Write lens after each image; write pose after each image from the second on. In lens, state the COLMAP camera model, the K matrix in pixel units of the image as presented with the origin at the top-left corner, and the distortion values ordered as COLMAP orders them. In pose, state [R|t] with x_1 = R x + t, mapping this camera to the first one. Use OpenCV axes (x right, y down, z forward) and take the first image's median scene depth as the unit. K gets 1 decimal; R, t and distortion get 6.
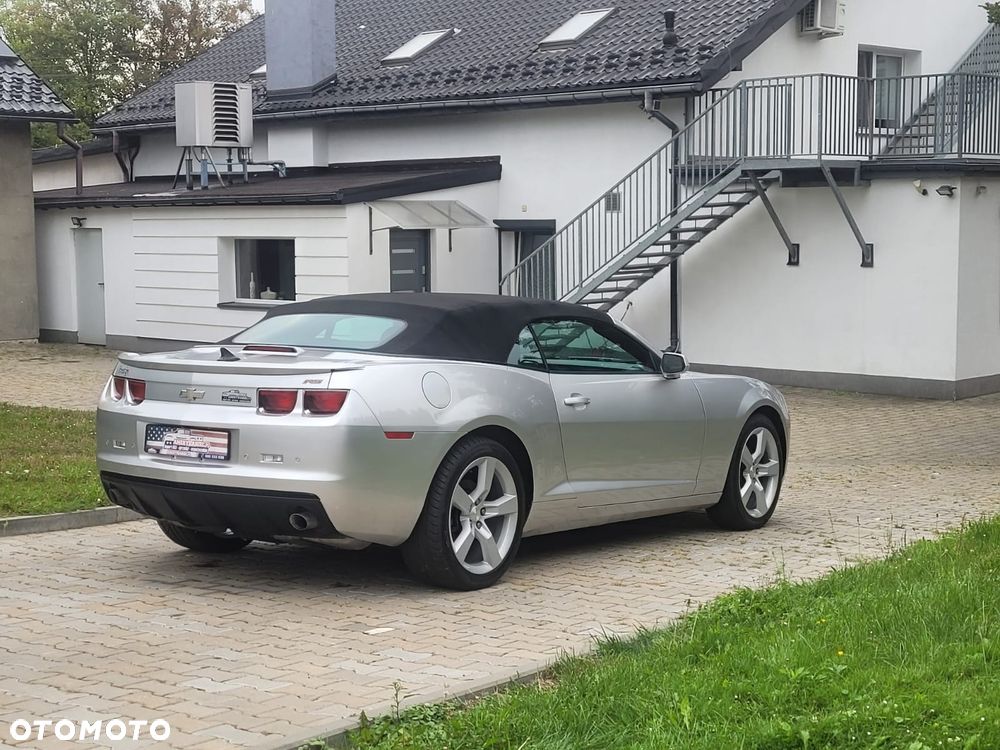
lens RADIAL K [[1670.2, 0, 463.3], [0, 1670.2, 380.1], [0, 0, 1]] dist [0.029136, 0.097480]
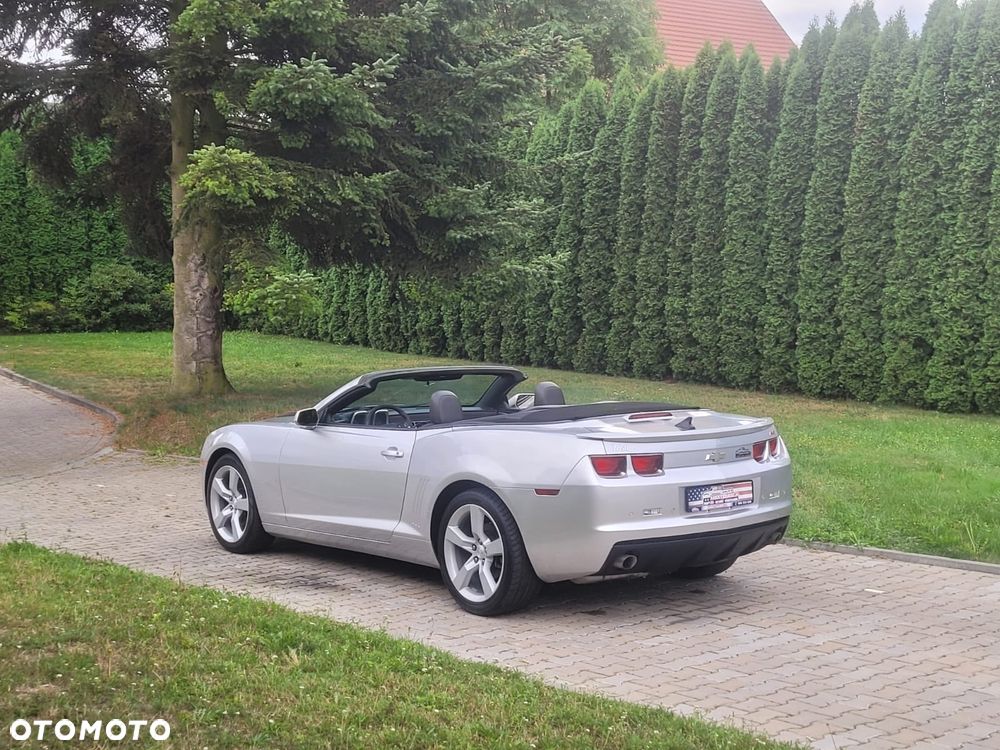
lens RADIAL K [[1465.9, 0, 539.5], [0, 1465.9, 405.7], [0, 0, 1]] dist [0.020107, 0.113418]
pose [[0.232845, -0.091907, 0.968161, -0.402831], [0.061956, 0.994904, 0.079546, -0.039859], [-0.970538, 0.041462, 0.237353, 0.288017]]
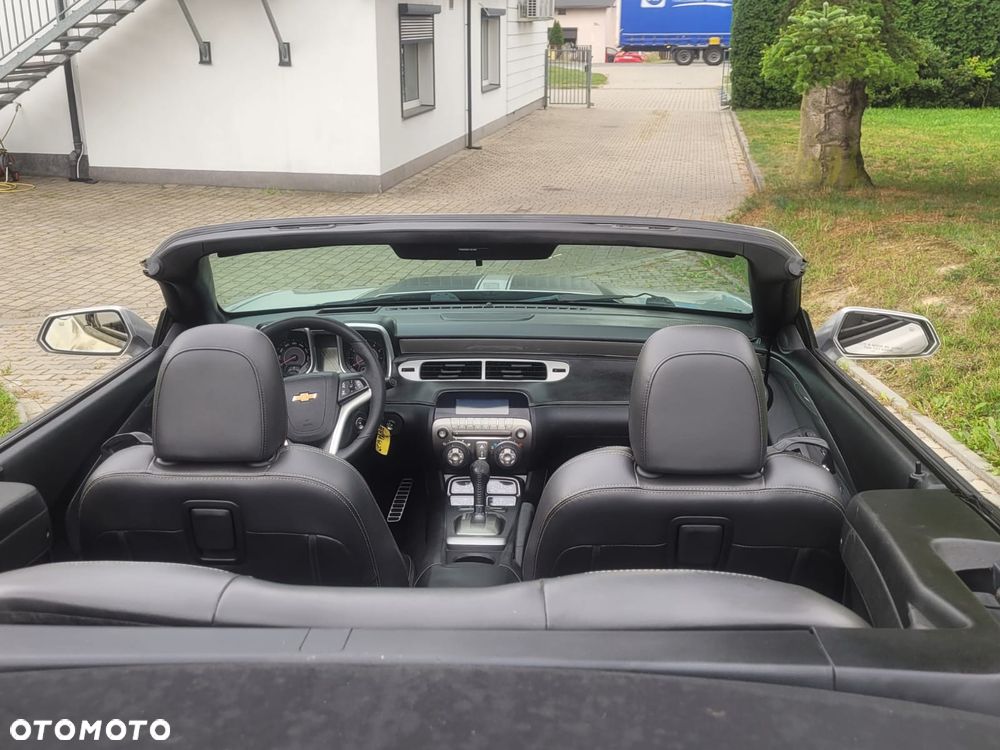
lens RADIAL K [[1090.6, 0, 504.1], [0, 1090.6, 372.0], [0, 0, 1]] dist [0.042334, -0.010220]
pose [[0.822502, -0.161943, 0.545219, -0.042730], [0.044435, 0.973974, 0.222260, -0.026887], [-0.567023, -0.158582, 0.808292, 0.333533]]
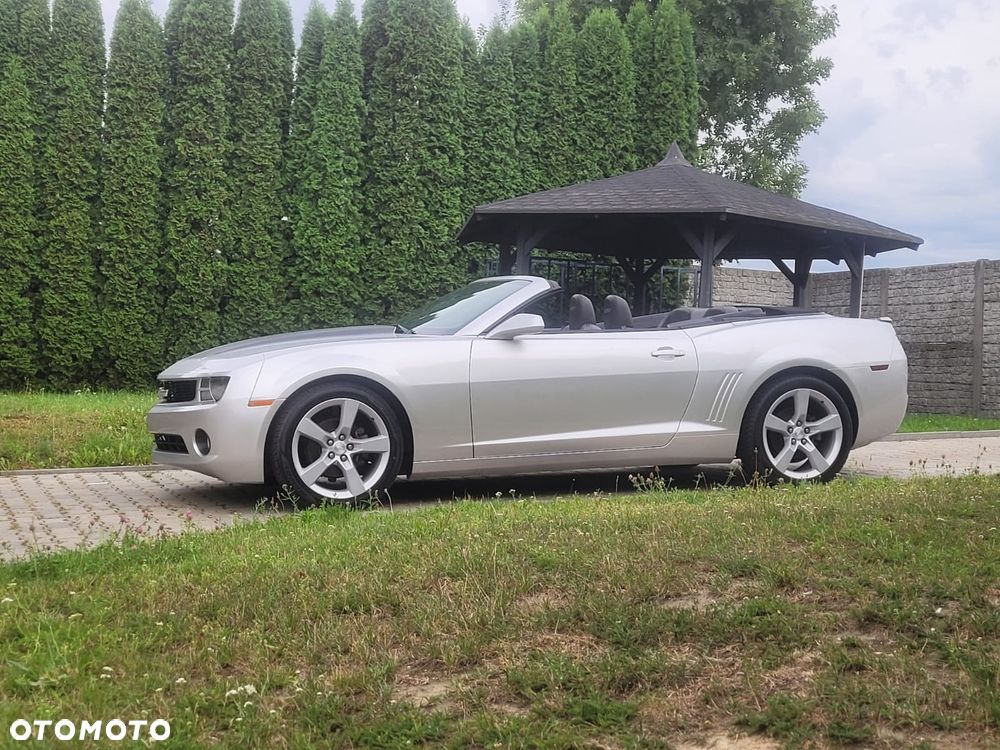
lens RADIAL K [[1523.8, 0, 493.8], [0, 1523.8, 363.8], [0, 0, 1]] dist [0.034167, 0.059337]
pose [[-0.826038, -0.029610, 0.562837, -0.221044], [0.013361, 0.997310, 0.072075, -0.024968], [-0.563456, 0.067057, -0.823420, 0.767665]]
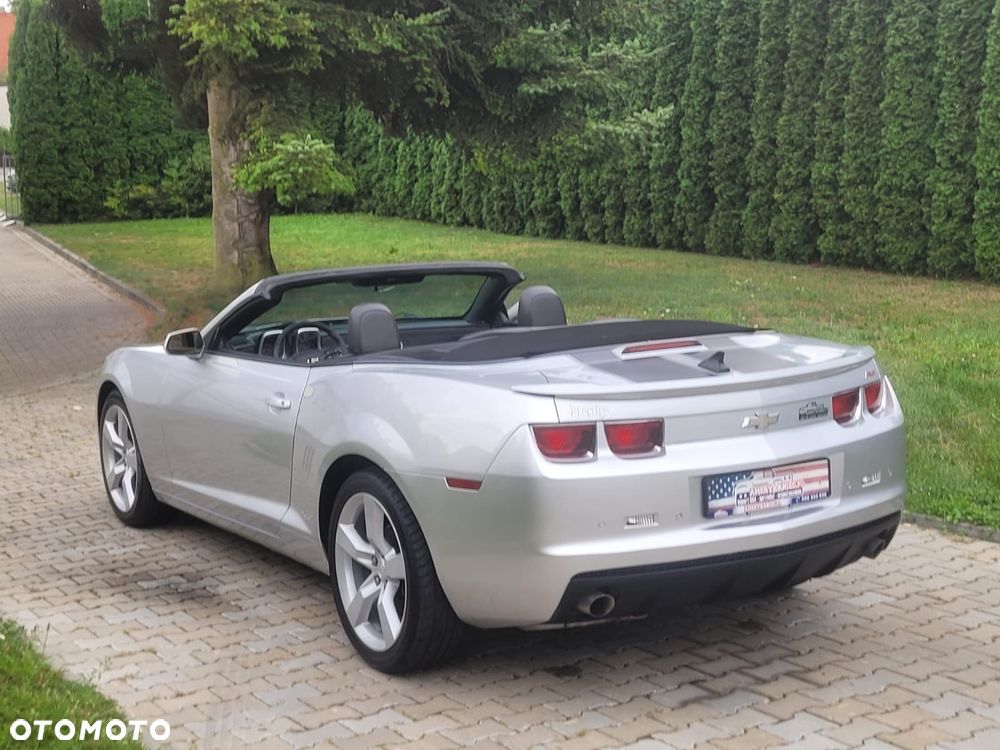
lens RADIAL K [[1484.2, 0, 486.9], [0, 1484.2, 390.7], [0, 0, 1]] dist [0.033531, 0.065141]
pose [[0.378660, -0.160299, 0.911549, -0.257053], [0.084337, 0.986766, 0.138493, -0.033295], [-0.921685, 0.024435, 0.387168, 0.285791]]
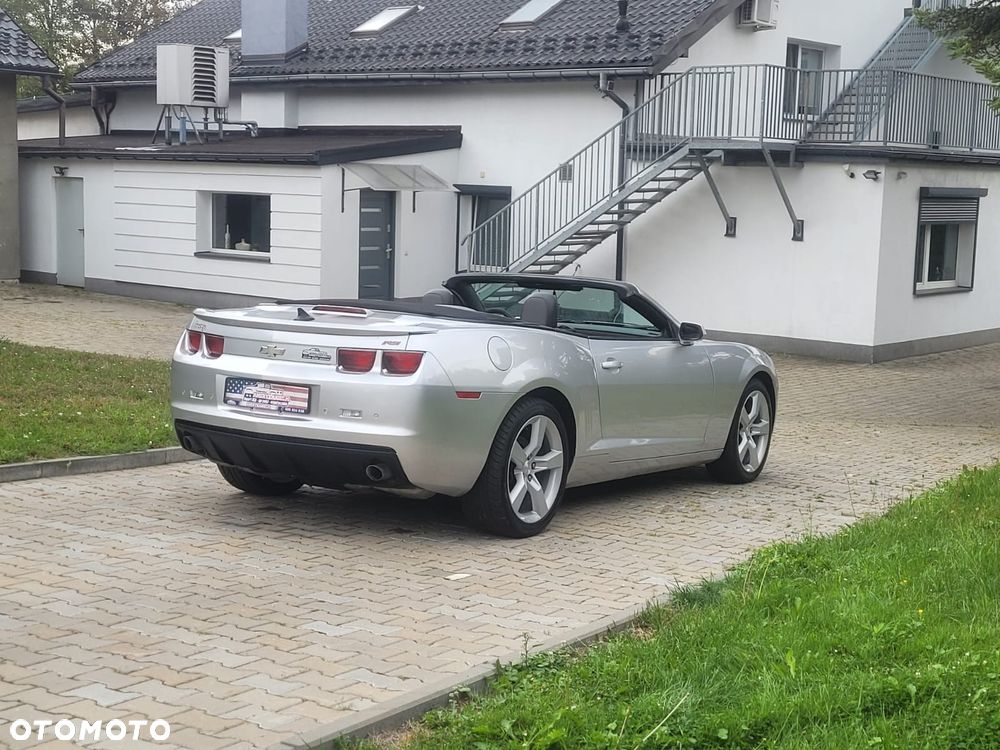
lens RADIAL K [[1523.8, 0, 493.8], [0, 1523.8, 363.8], [0, 0, 1]] dist [0.034167, 0.059337]
pose [[0.996762, 0.028442, 0.075210, -0.031152], [-0.030262, 0.999273, 0.023180, -0.003357], [-0.074496, -0.025381, 0.996898, 0.005167]]
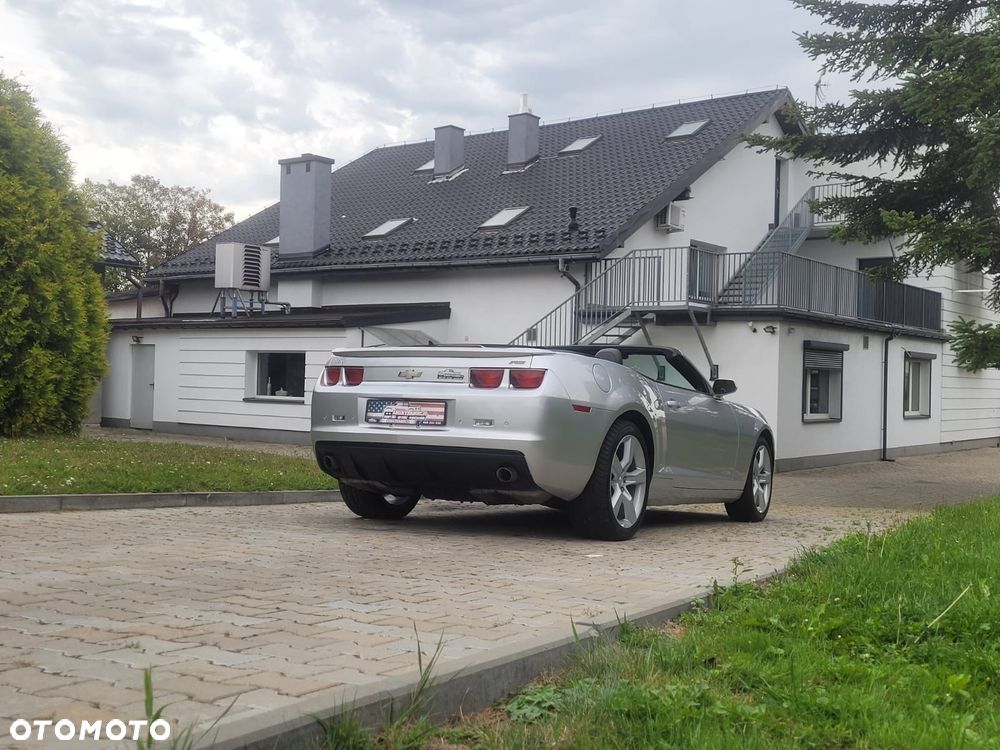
lens RADIAL K [[1123.9, 0, 498.1], [0, 1123.9, 356.8], [0, 0, 1]] dist [0.042449, 0.008854]
pose [[0.991017, 0.037291, 0.128429, -0.067935], [-0.021890, 0.992615, -0.119312, 0.031127], [-0.131930, 0.115429, 0.984515, 0.054897]]
